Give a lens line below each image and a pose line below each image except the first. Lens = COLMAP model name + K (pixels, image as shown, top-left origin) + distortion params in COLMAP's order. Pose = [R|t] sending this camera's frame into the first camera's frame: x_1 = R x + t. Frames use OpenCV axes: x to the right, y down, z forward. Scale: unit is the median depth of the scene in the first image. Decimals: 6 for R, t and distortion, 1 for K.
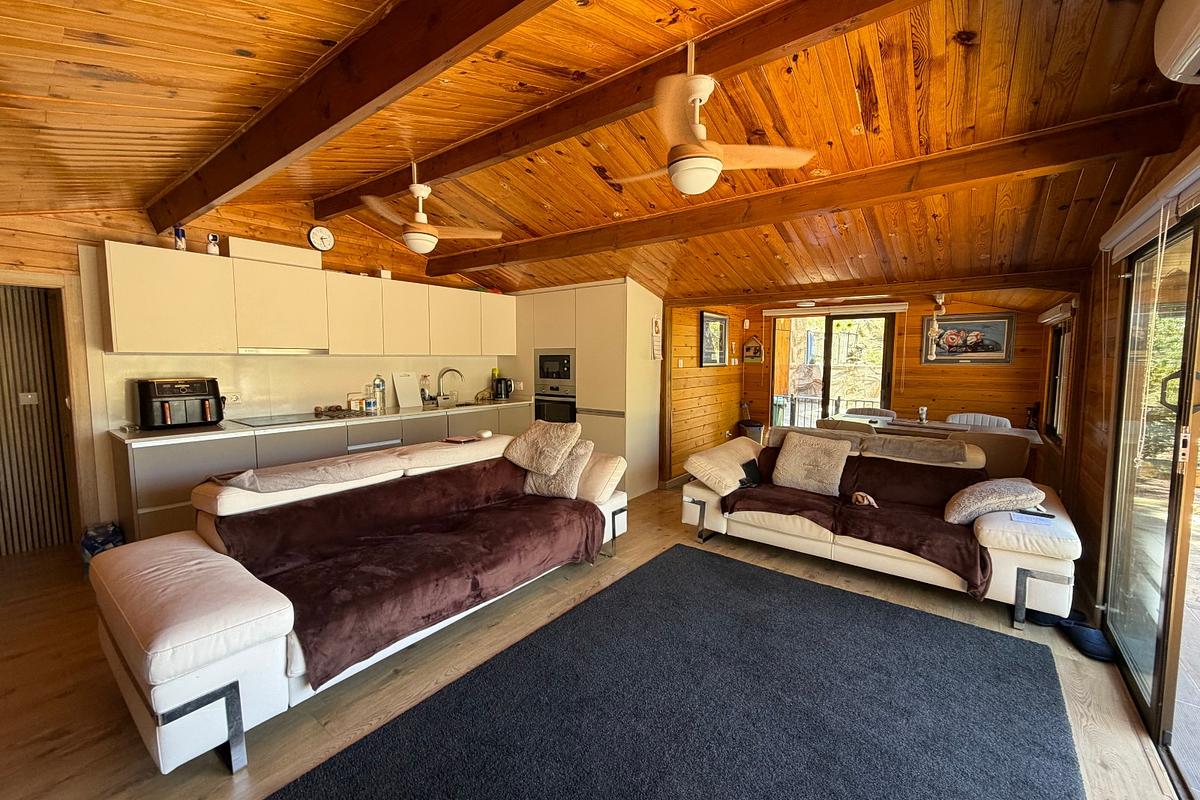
lens RADIAL K [[480.5, 0, 595.9], [0, 480.5, 400.5], [0, 0, 1]] dist [0.002402, 0.000416]
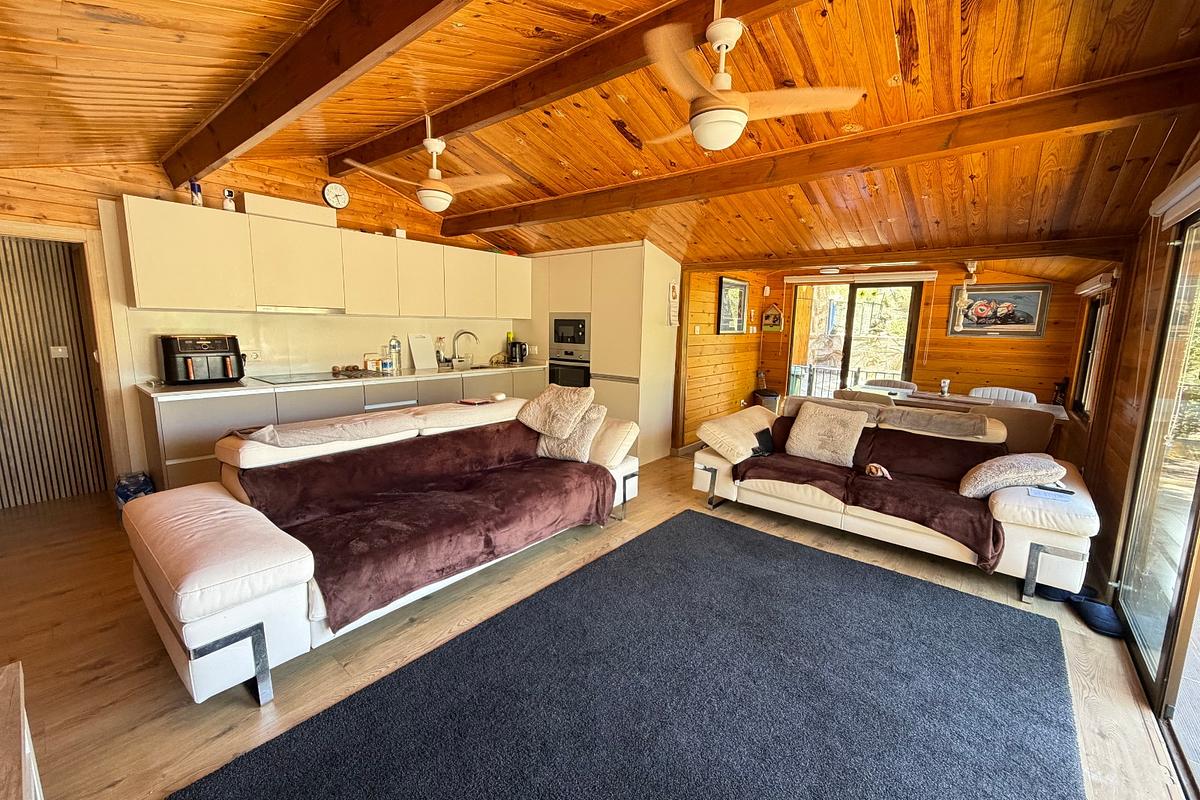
lens RADIAL K [[480.5, 0, 596.0], [0, 480.5, 400.6], [0, 0, 1]] dist [0.002402, 0.000416]
pose [[0.999274, 0.023011, -0.030373, 0.003559], [-0.020868, 0.997393, 0.069075, 0.004886], [0.031883, -0.068391, 0.997149, 0.002552]]
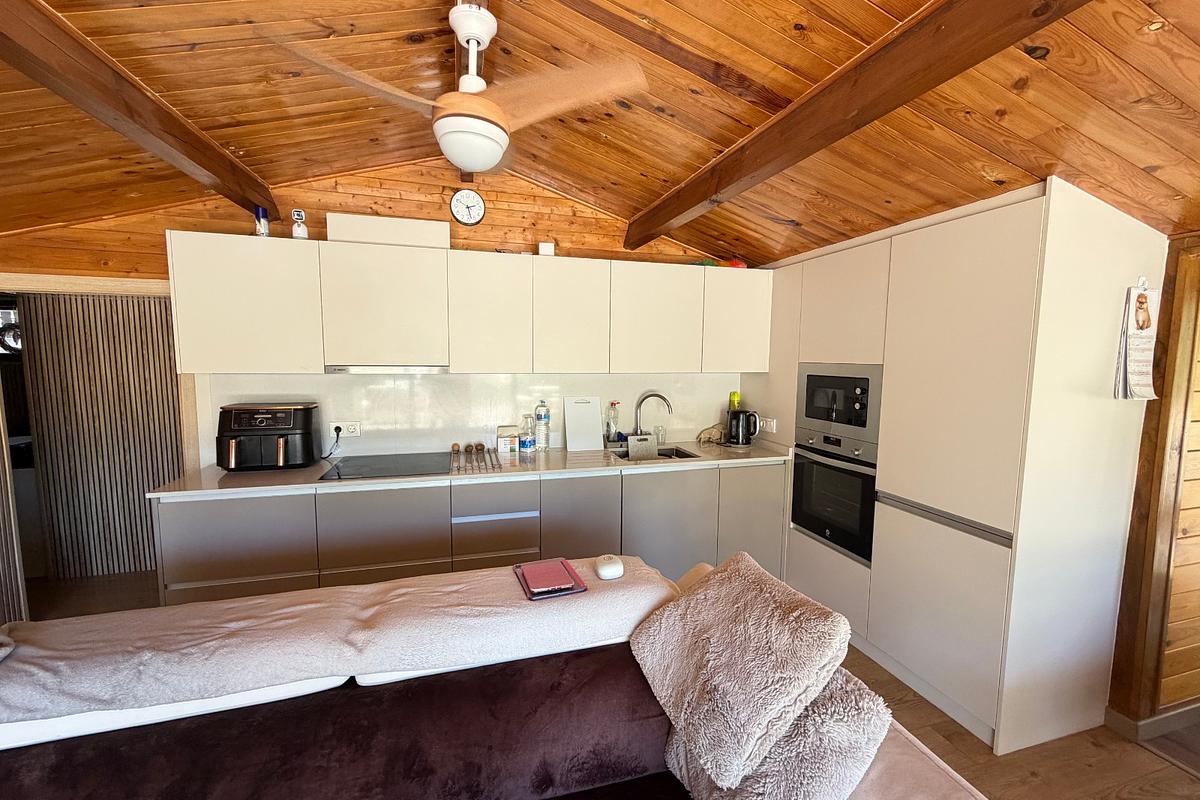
lens RADIAL K [[480.5, 0, 597.5], [0, 480.5, 400.6], [0, 0, 1]] dist [0.002402, 0.000416]
pose [[0.810807, 0.060767, -0.582150, 0.010955], [-0.058695, 0.998024, 0.022427, -0.101654], [0.582363, 0.015985, 0.812772, 0.682089]]
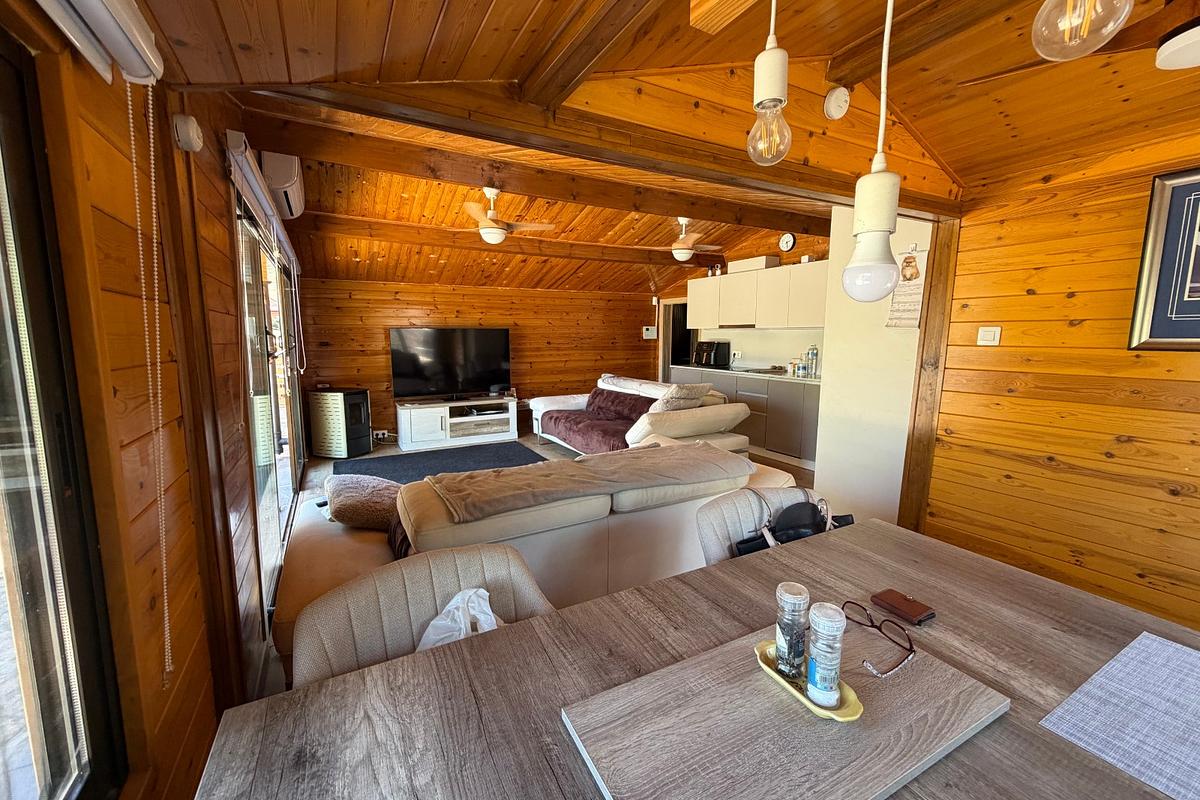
lens RADIAL K [[480.5, 0, 591.6], [0, 480.5, 399.6], [0, 0, 1]] dist [0.002402, 0.000416]
pose [[-0.394103, 0.120582, -0.911122, 1.175489], [-0.084493, 0.982404, 0.166562, -0.099359], [0.915174, 0.142626, -0.376980, 1.339896]]
